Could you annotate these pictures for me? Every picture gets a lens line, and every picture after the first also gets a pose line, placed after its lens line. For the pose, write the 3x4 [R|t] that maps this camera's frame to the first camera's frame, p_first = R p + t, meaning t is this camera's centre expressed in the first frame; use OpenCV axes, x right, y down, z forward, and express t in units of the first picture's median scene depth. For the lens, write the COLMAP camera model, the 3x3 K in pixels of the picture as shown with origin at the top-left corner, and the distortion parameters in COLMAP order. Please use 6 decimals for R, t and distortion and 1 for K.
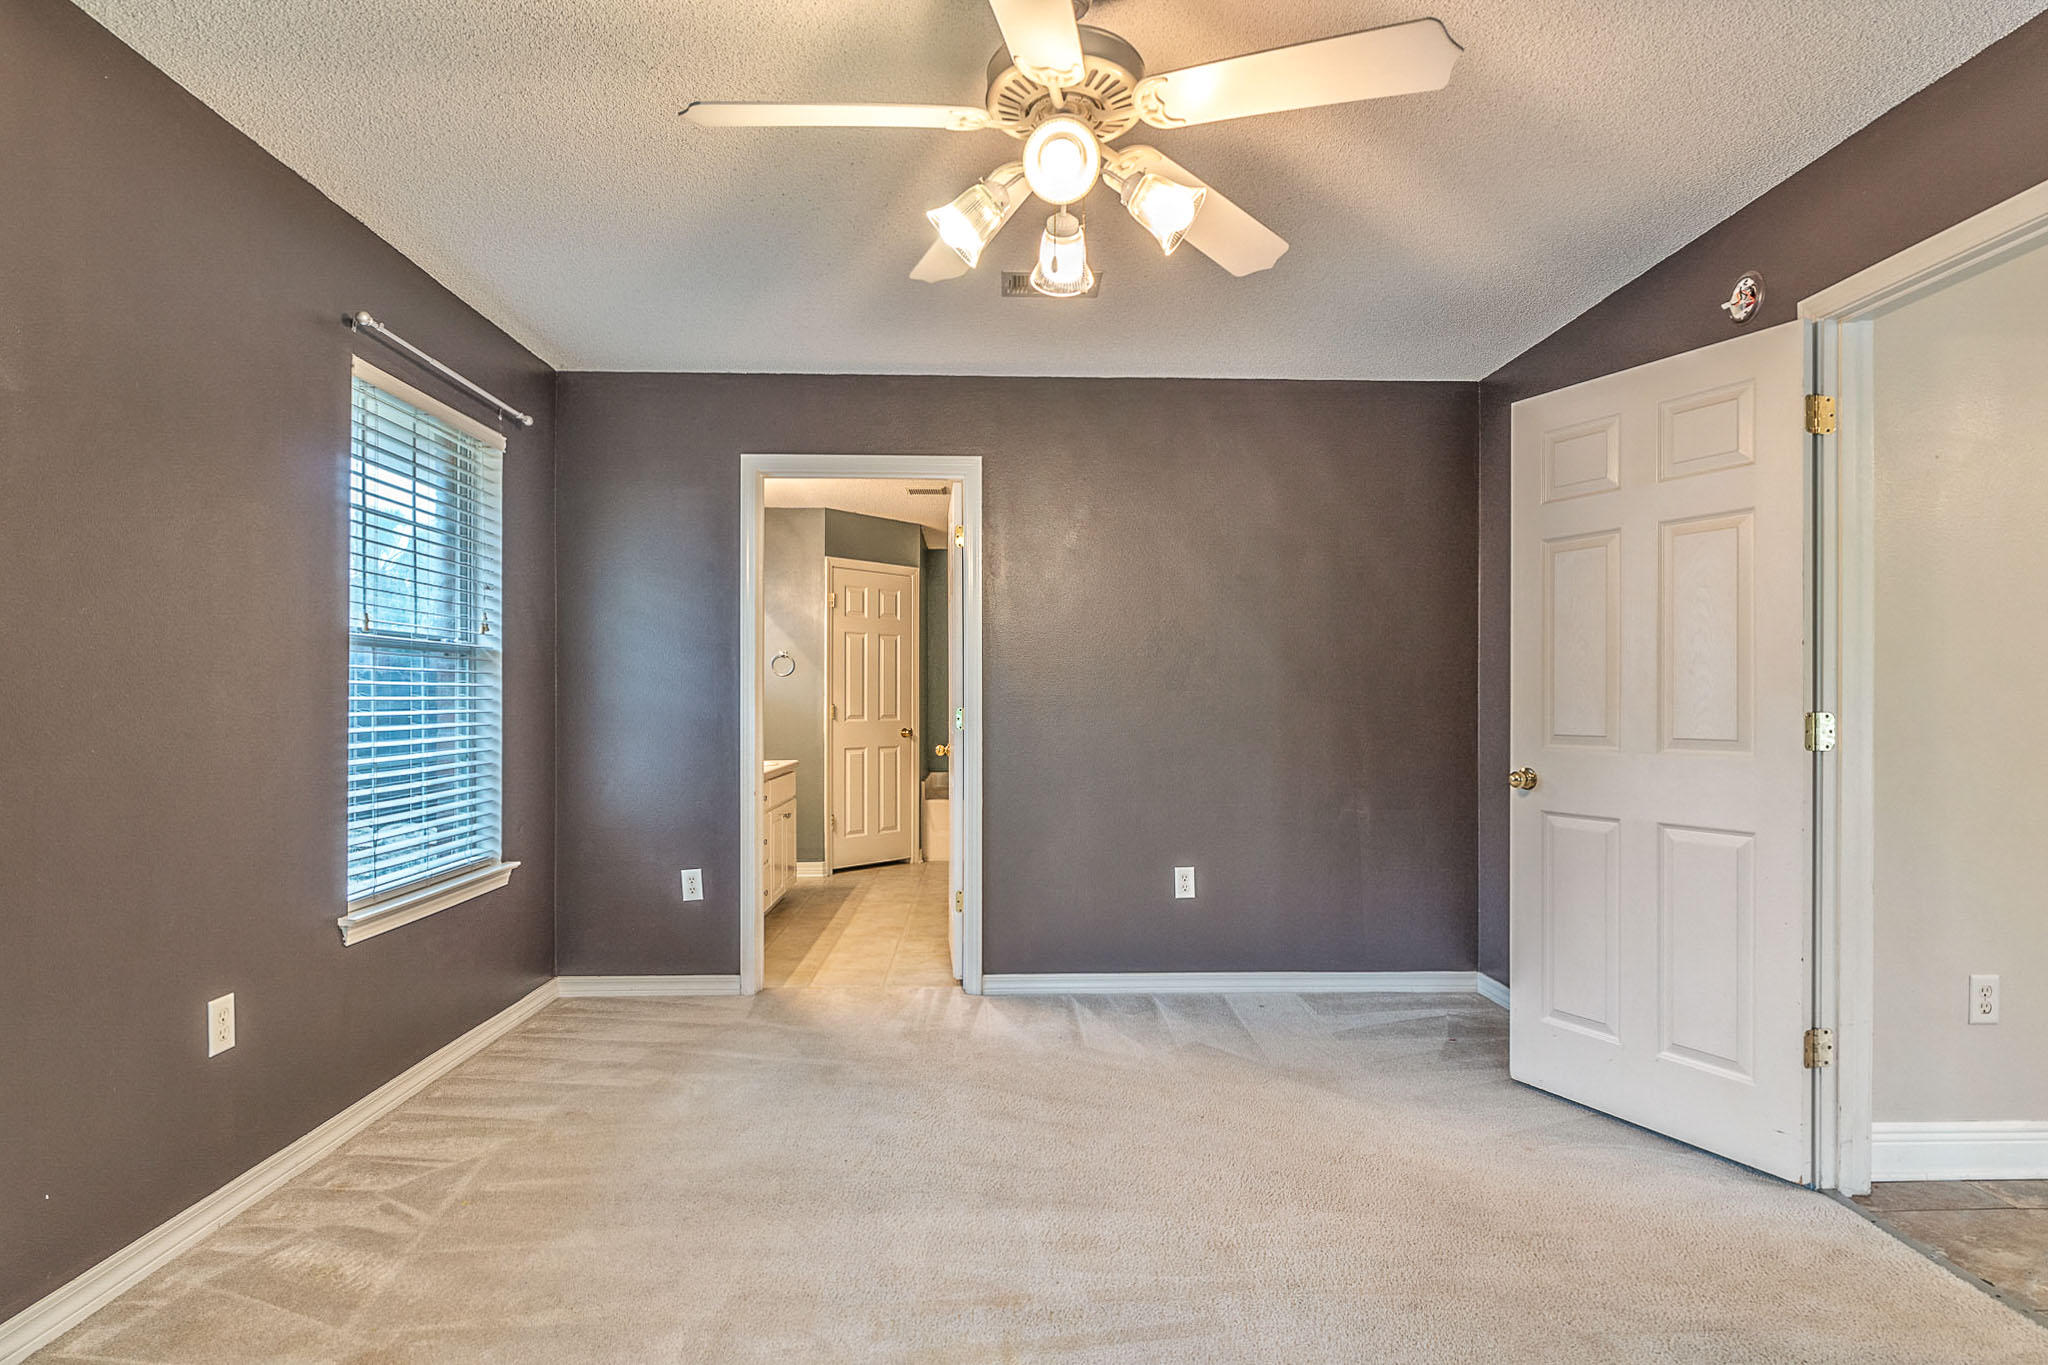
lens RADIAL K [[1091.6, 0, 1031.6], [0, 1091.6, 699.7], [0, 0, 1]] dist [-0.001760, -0.001935]
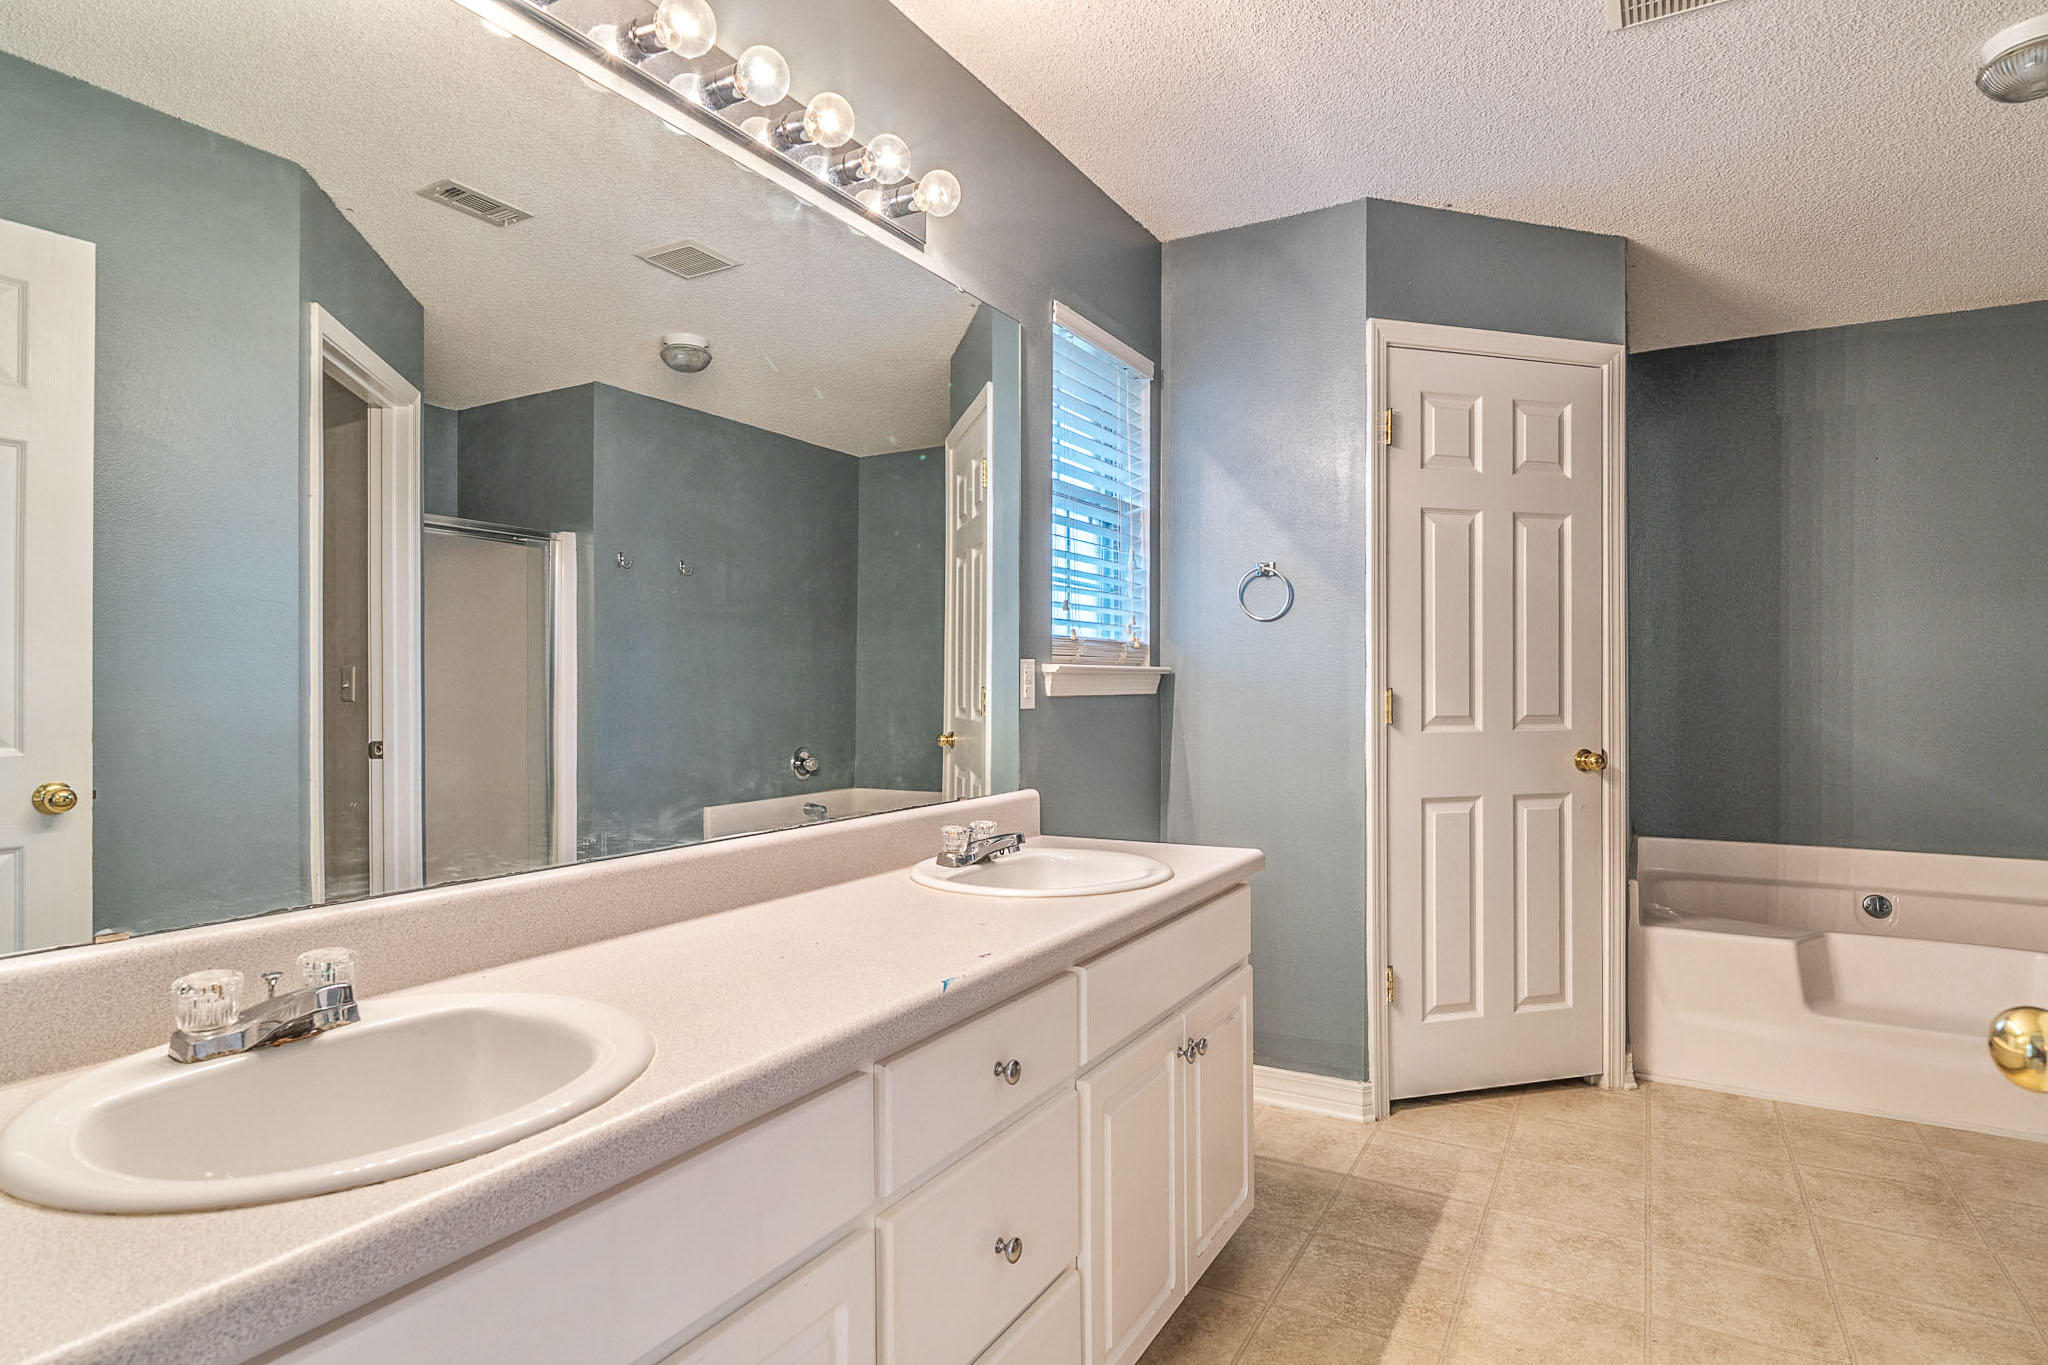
lens RADIAL K [[1091.6, 0, 1030.4], [0, 1091.6, 683.9], [0, 0, 1]] dist [-0.001760, -0.001935]
pose [[0.844230, -0.002319, -0.535976, -0.078953], [0.003114, 0.999995, 0.000578, 0.001761], [0.535972, -0.002157, 0.844233, 0.594111]]
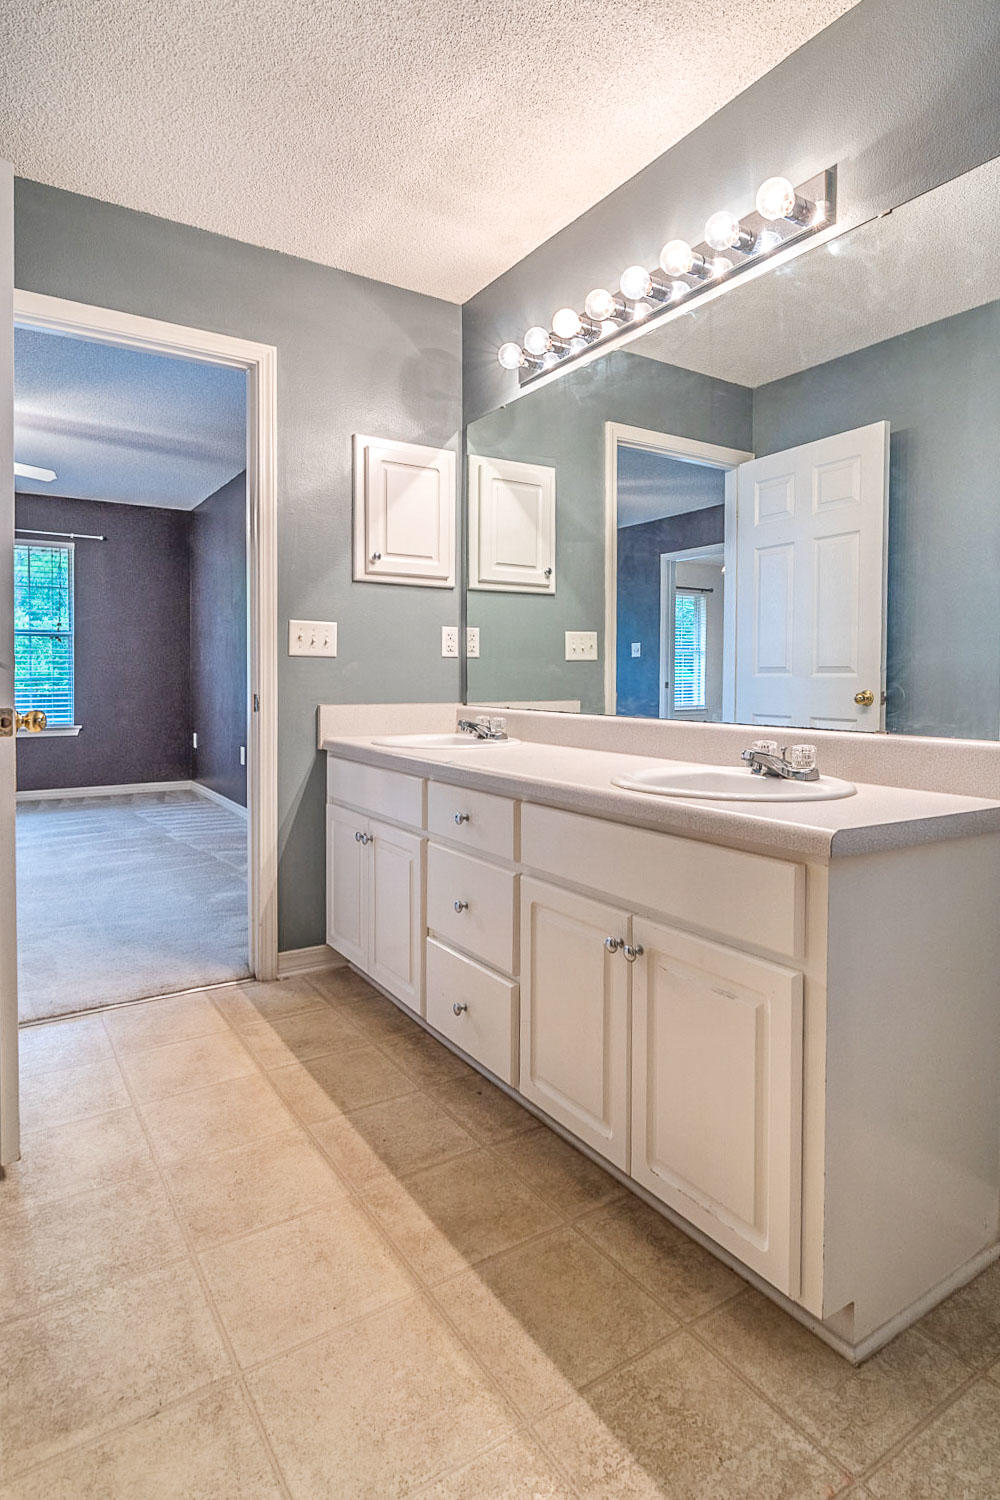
lens RADIAL K [[799.5, 0, 492.8], [0, 799.5, 674.5], [0, 0, 1]] dist [-0.001760, -0.001935]
pose [[-0.865950, -0.003173, -0.500120, -0.053811], [-0.003661, 0.999993, -0.000005, 0.020394], [0.500117, 0.001826, -0.865956, 0.999564]]
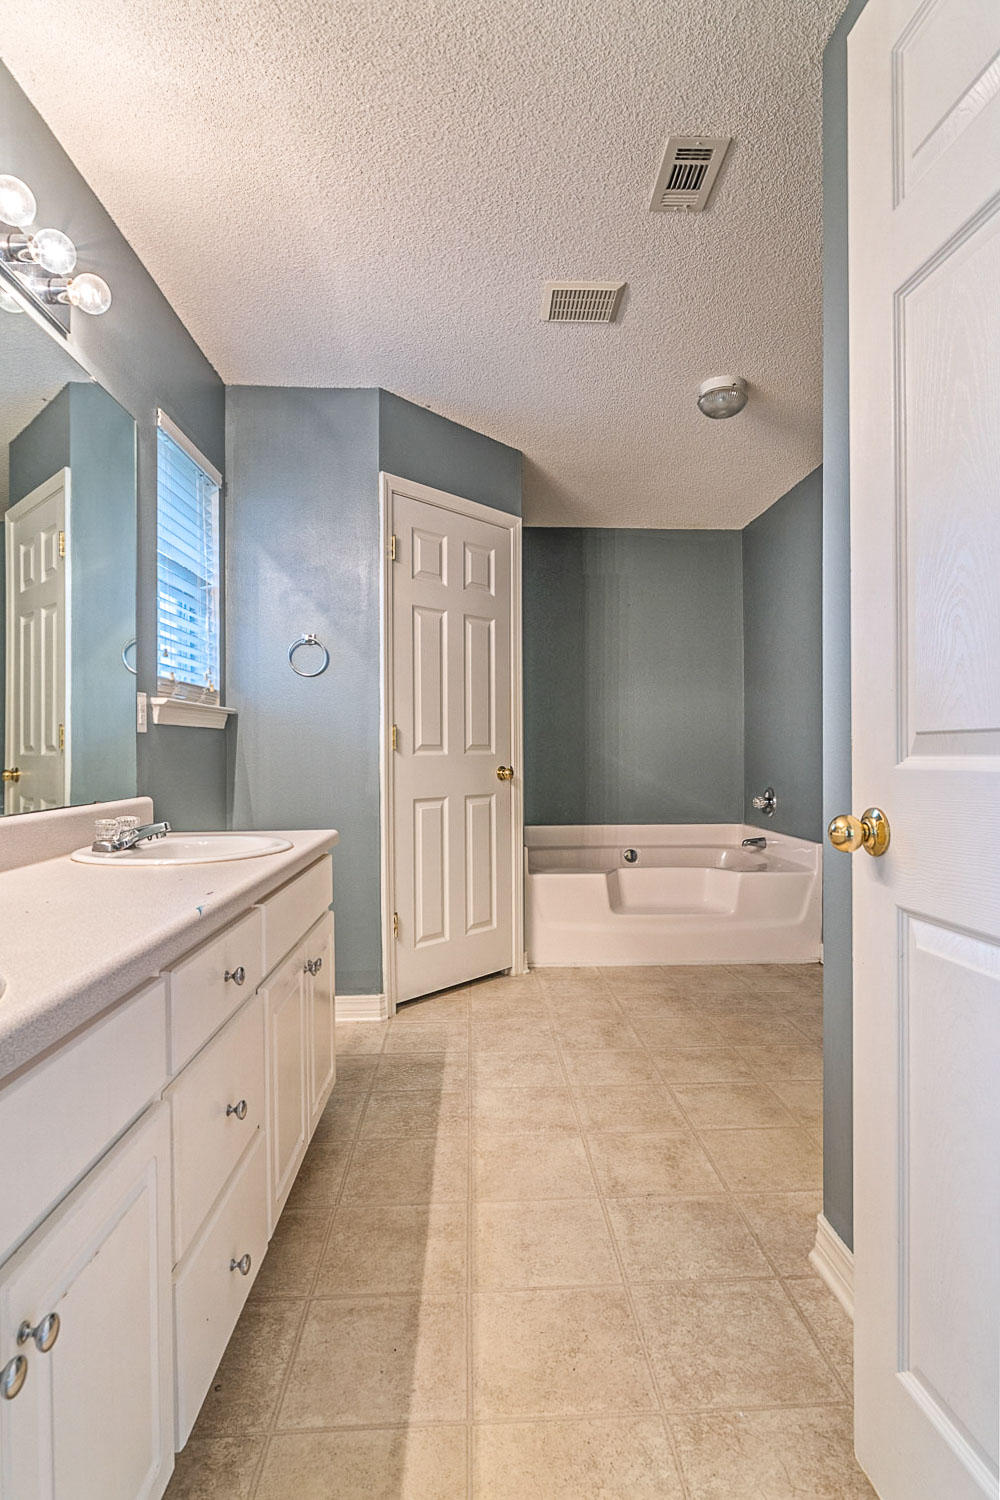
lens RADIAL K [[799.5, 0, 518.9], [0, 799.5, 757.6], [0, 0, 1]] dist [-0.001760, -0.001935]
pose [[0.999881, -0.006285, 0.014062, -0.121238], [0.006132, 0.999922, 0.010906, 0.017258], [-0.014129, -0.010819, 0.999842, 0.568440]]
